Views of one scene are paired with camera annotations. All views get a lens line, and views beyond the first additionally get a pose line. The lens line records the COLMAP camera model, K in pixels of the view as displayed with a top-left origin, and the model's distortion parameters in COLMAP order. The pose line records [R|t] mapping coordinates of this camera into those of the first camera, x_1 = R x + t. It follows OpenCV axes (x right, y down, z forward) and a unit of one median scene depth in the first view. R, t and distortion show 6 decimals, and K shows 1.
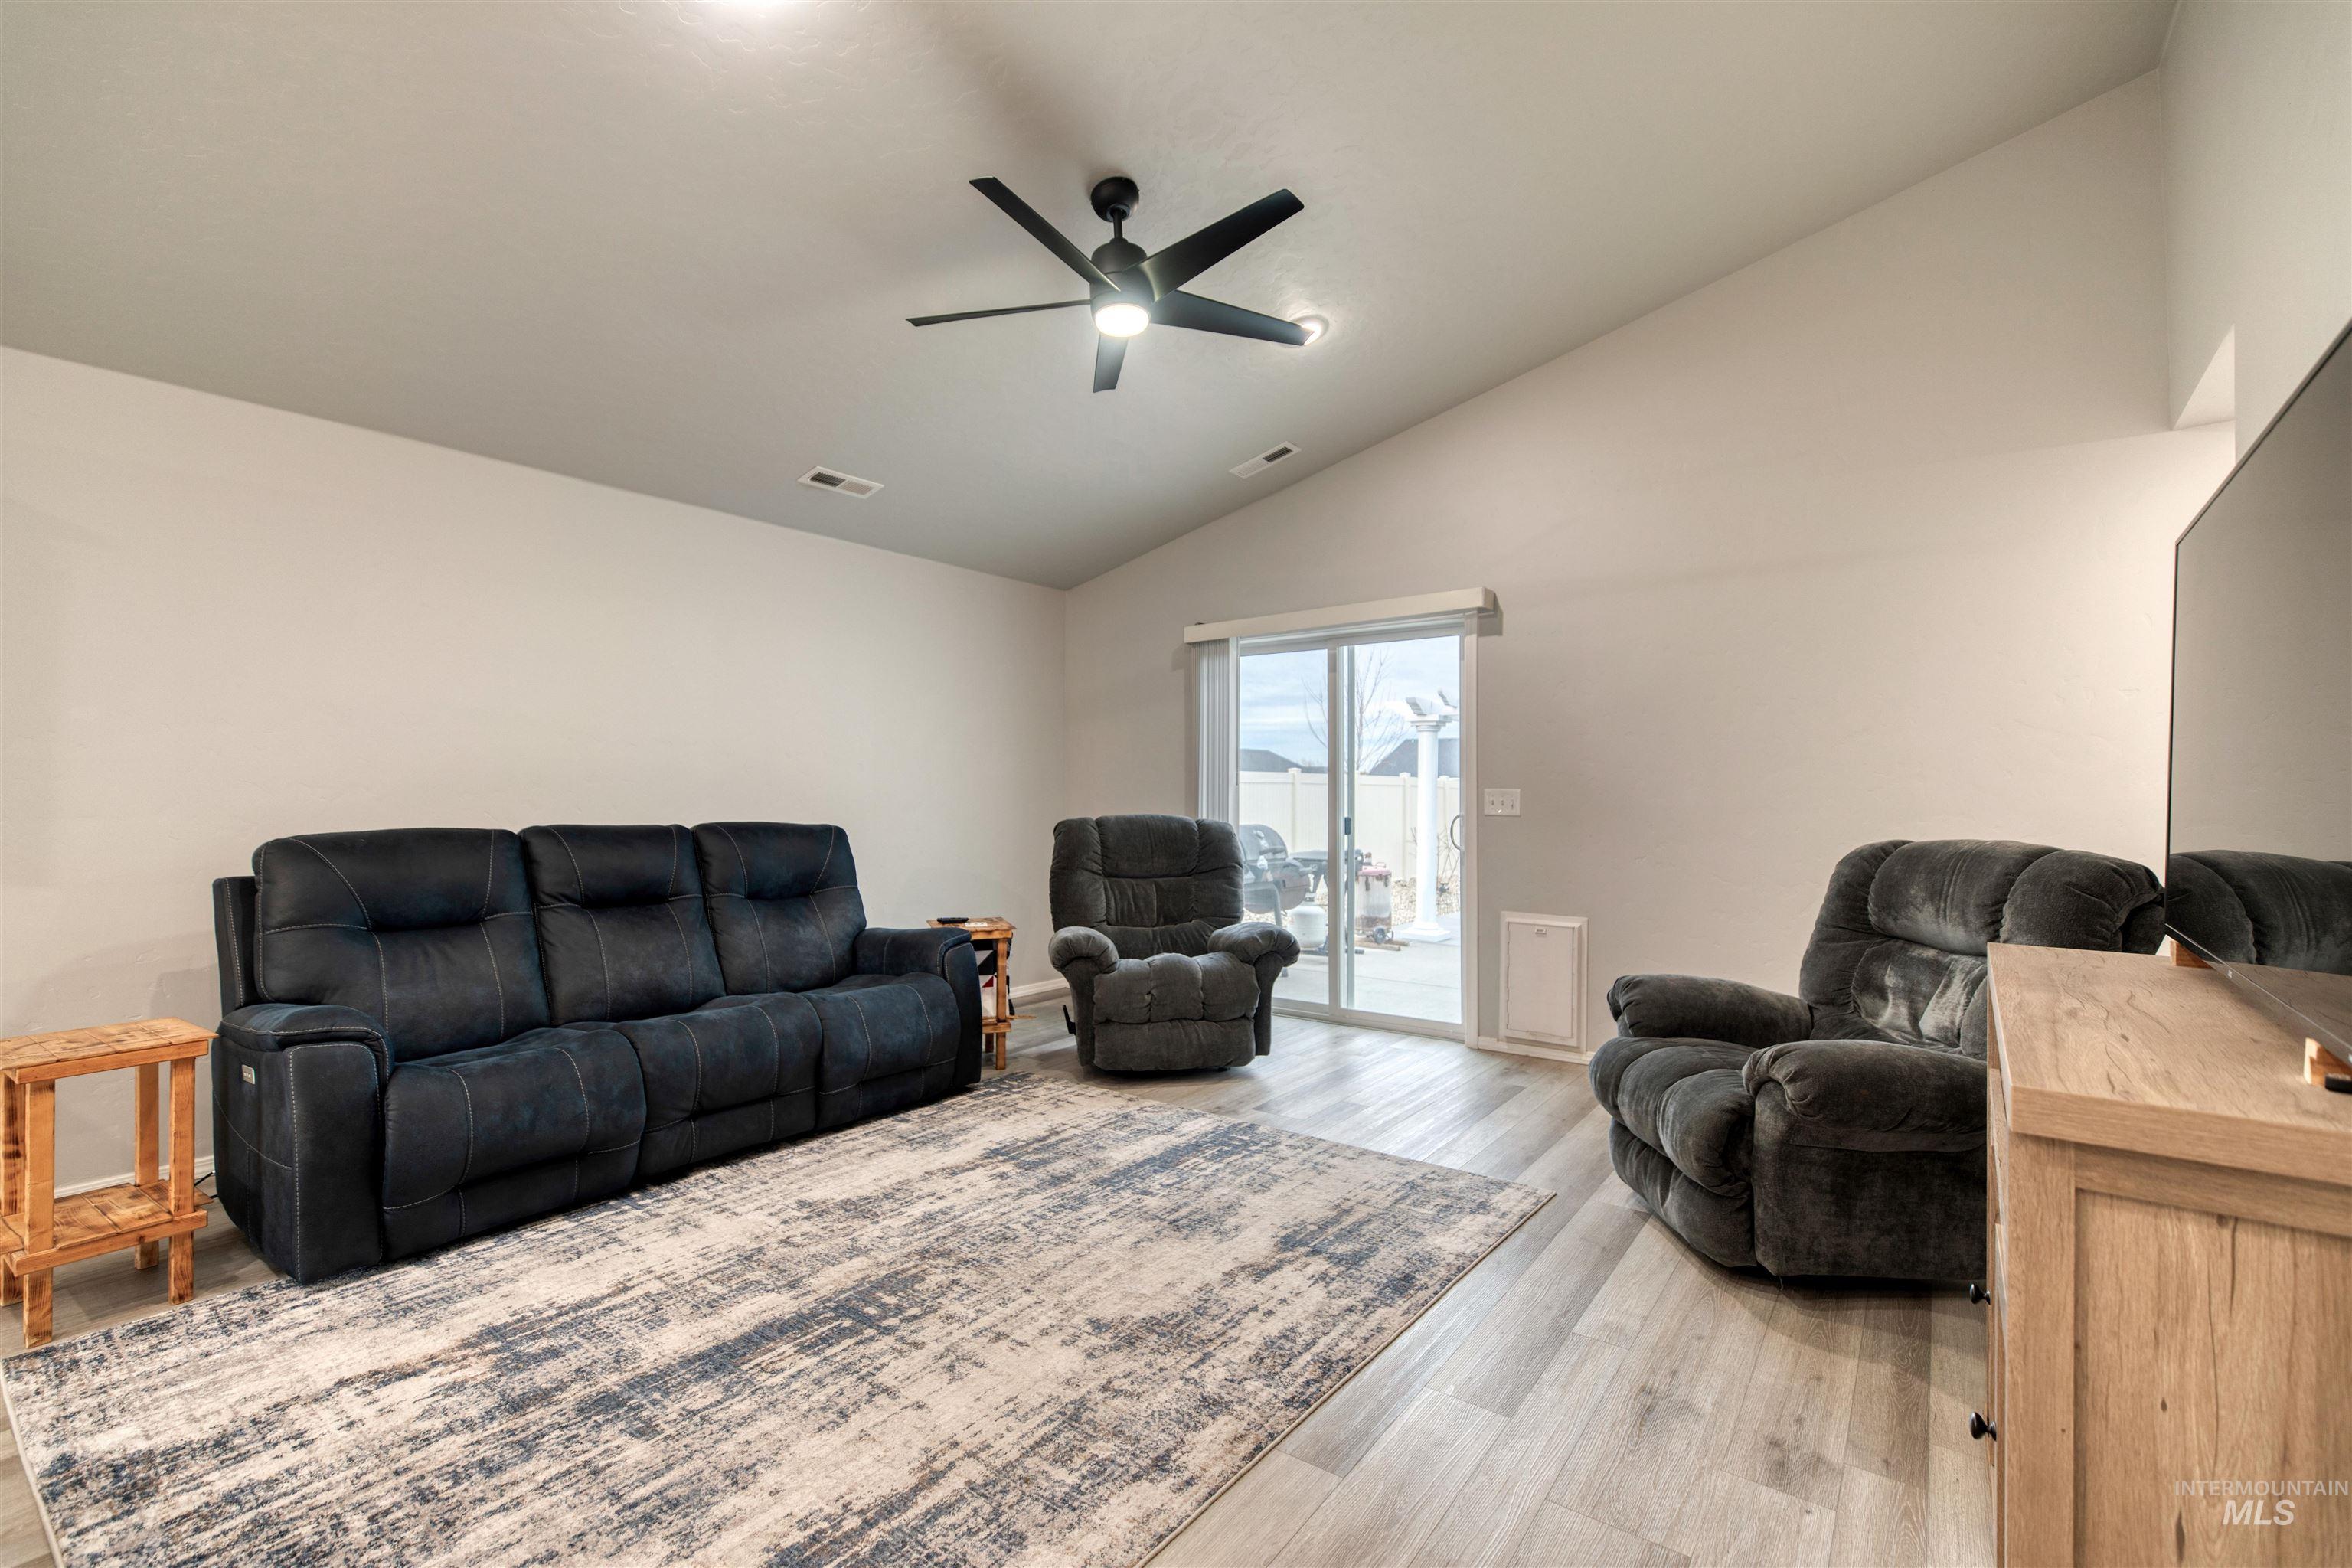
lens RADIAL K [[1043.6, 0, 1193.0], [0, 1043.6, 801.4], [0, 0, 1]] dist [0.004918, -0.000385]
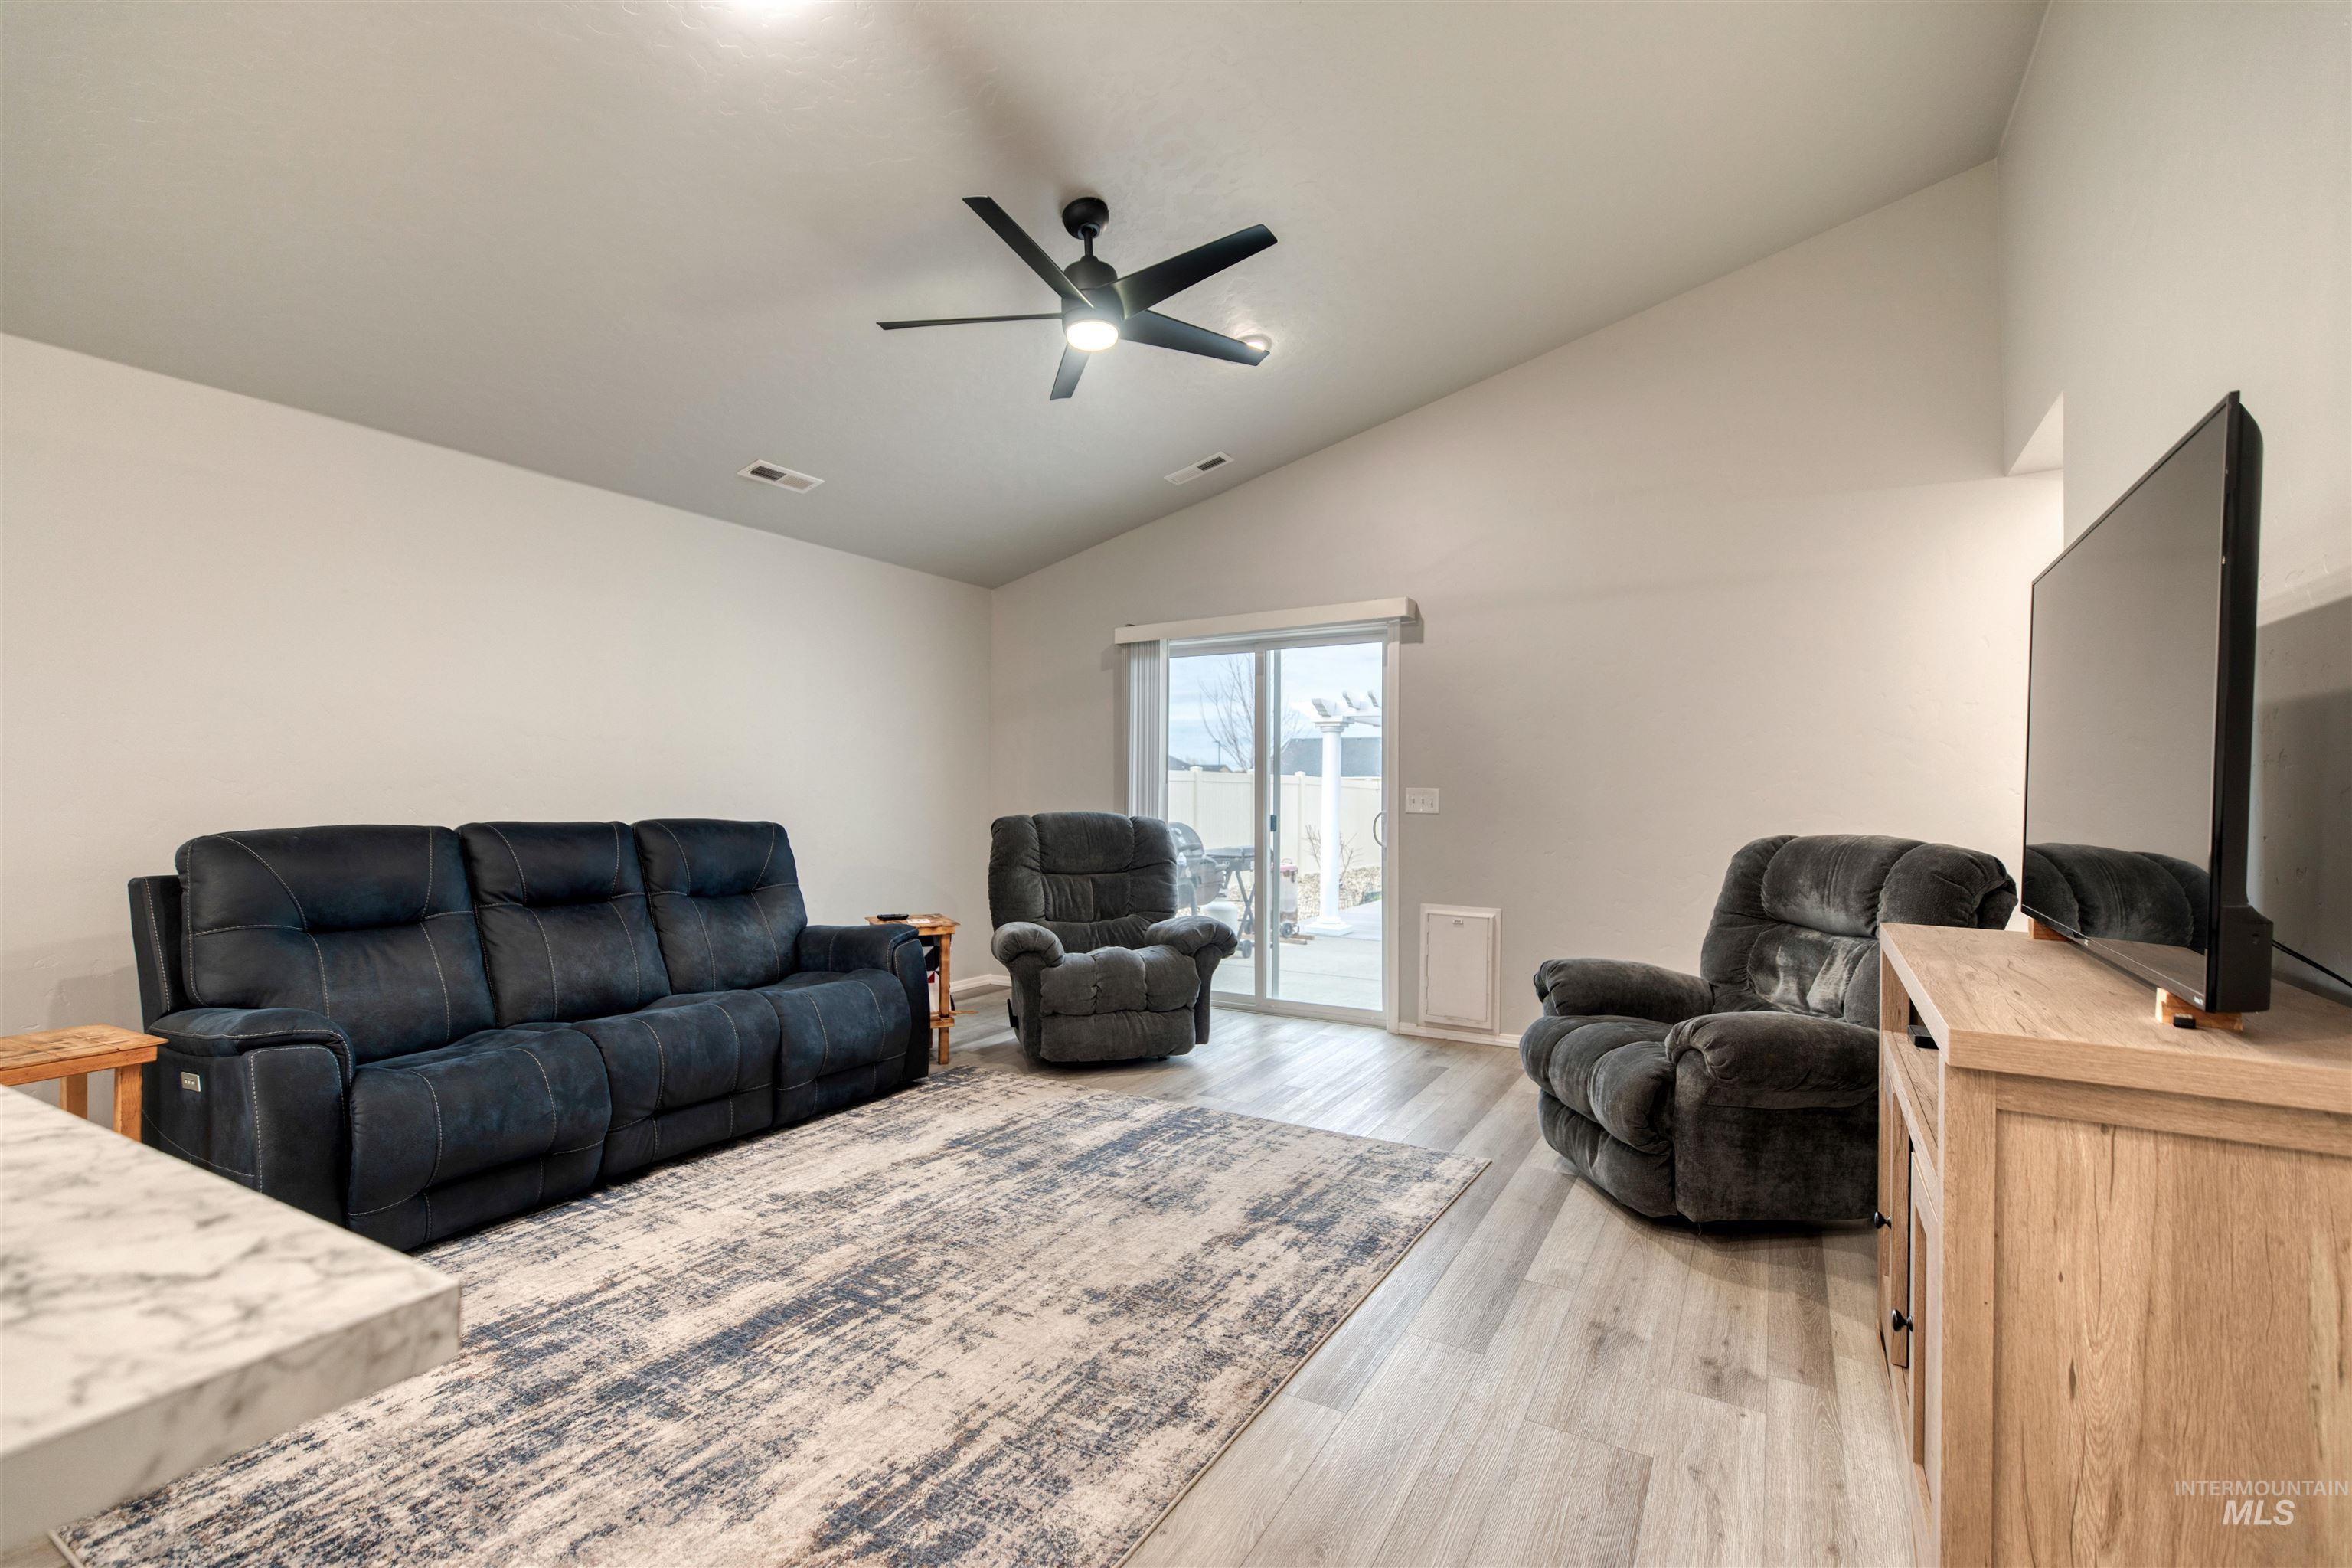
lens RADIAL K [[1043.6, 0, 1193.7], [0, 1043.6, 802.7], [0, 0, 1]] dist [0.004918, -0.000385]
pose [[0.993897, 0.002229, 0.110285, -0.096760], [-0.002560, 0.999993, 0.002864, 0.000462], [-0.110278, -0.003129, 0.993896, -0.053216]]
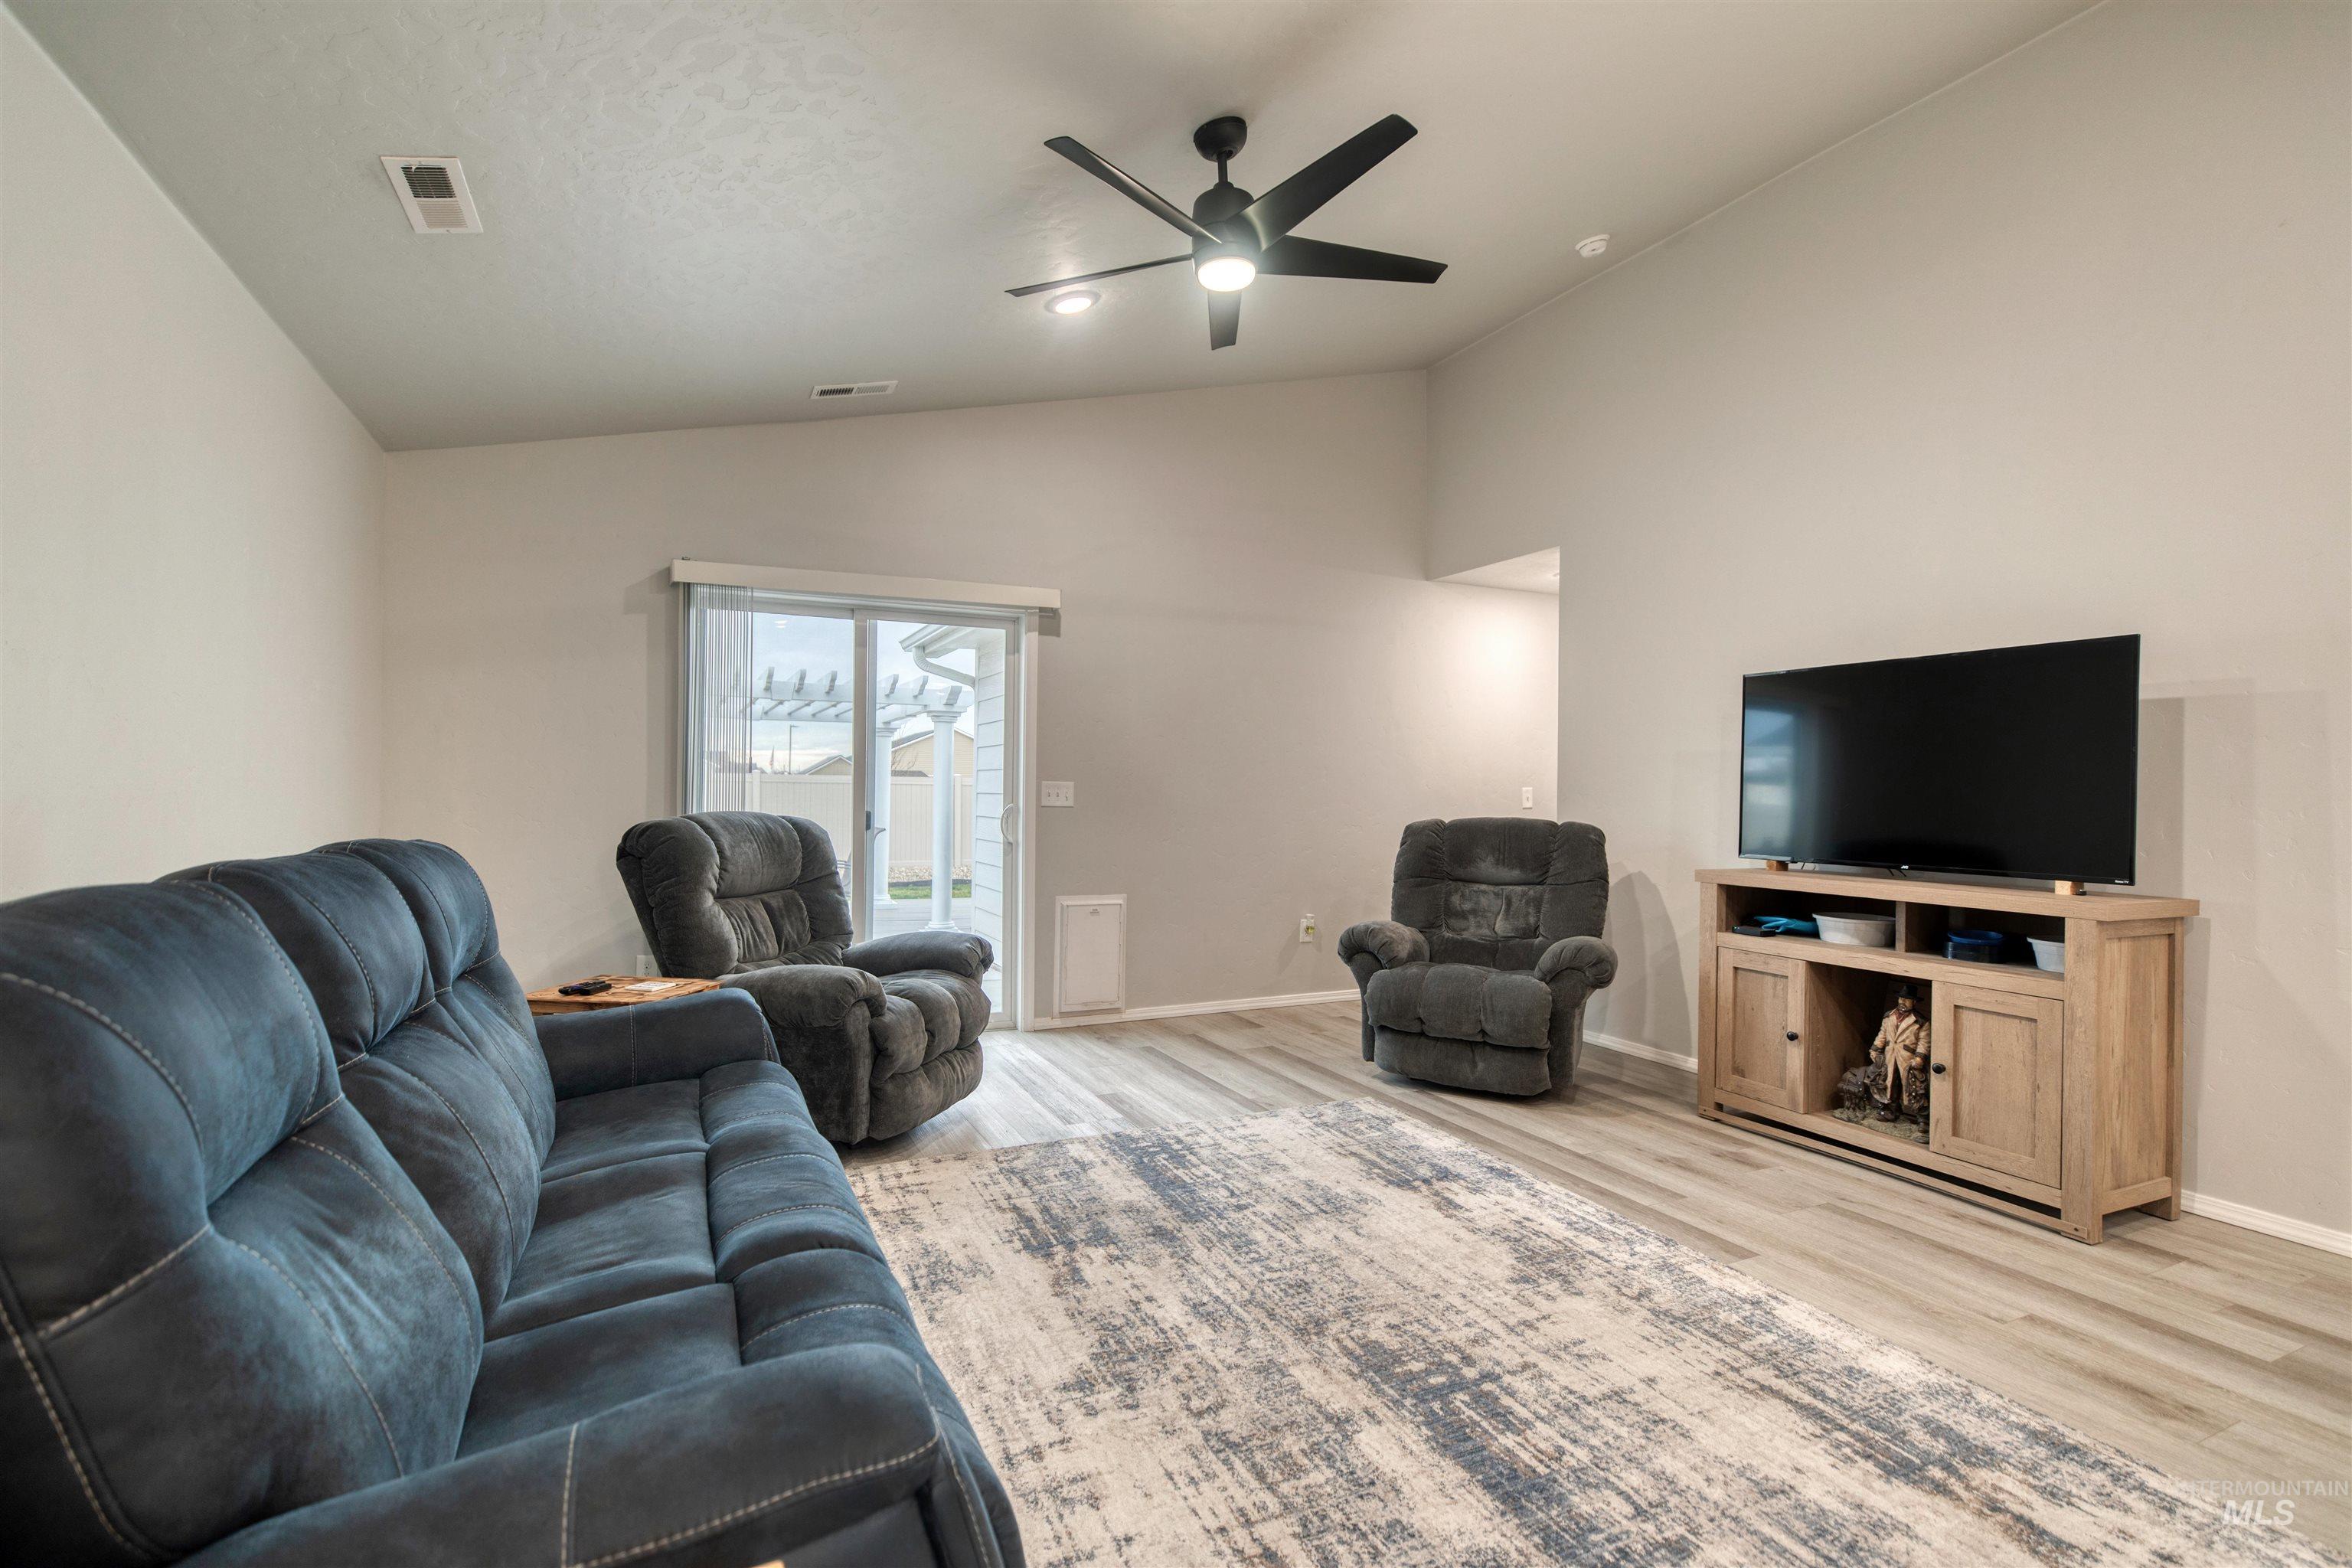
lens RADIAL K [[1043.6, 0, 1175.3], [0, 1043.6, 806.5], [0, 0, 1]] dist [0.004918, -0.000385]
pose [[0.480979, -0.013789, 0.876623, -1.083509], [-0.004566, 0.999823, 0.018233, -0.012407], [-0.876720, -0.012772, 0.480831, 0.709342]]
